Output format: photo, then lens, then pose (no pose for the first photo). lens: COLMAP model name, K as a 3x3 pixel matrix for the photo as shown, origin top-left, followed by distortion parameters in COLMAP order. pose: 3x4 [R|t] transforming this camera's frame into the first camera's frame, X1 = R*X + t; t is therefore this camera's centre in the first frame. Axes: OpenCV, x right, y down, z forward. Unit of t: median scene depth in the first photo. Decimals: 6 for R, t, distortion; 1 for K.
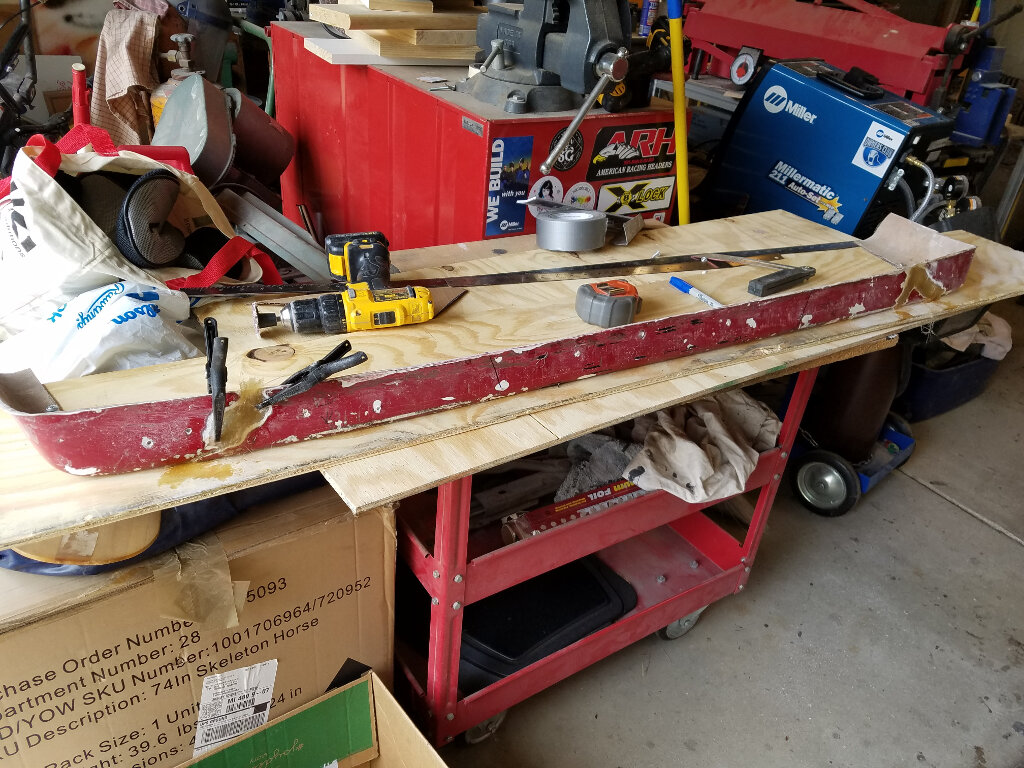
lens RADIAL K [[774.1, 0, 490.4], [0, 774.1, 381.5], [0, 0, 1]] dist [0.093484, -0.157898]
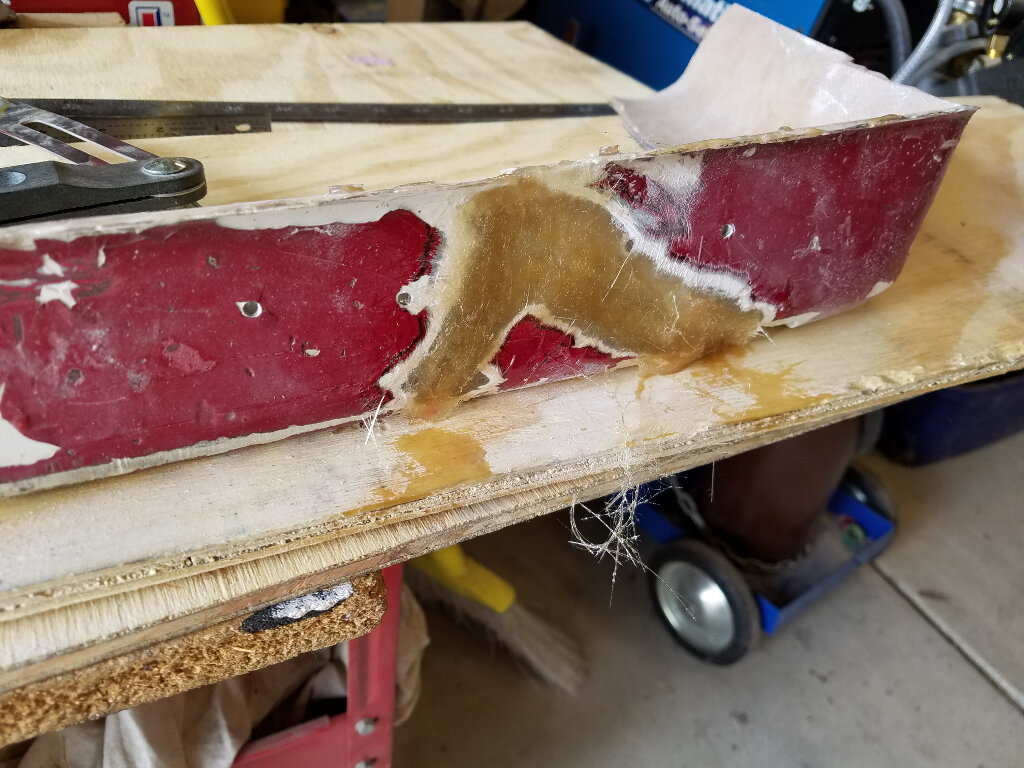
lens RADIAL K [[773.0, 0, 512.0], [0, 773.0, 384.0], [0, 0, 1]] dist [0.081544, -0.136958]
pose [[0.995720, 0.070385, -0.059892, 0.329332], [-0.063012, 0.991112, 0.117157, -0.073734], [0.067606, -0.112882, 0.991306, 0.496275]]
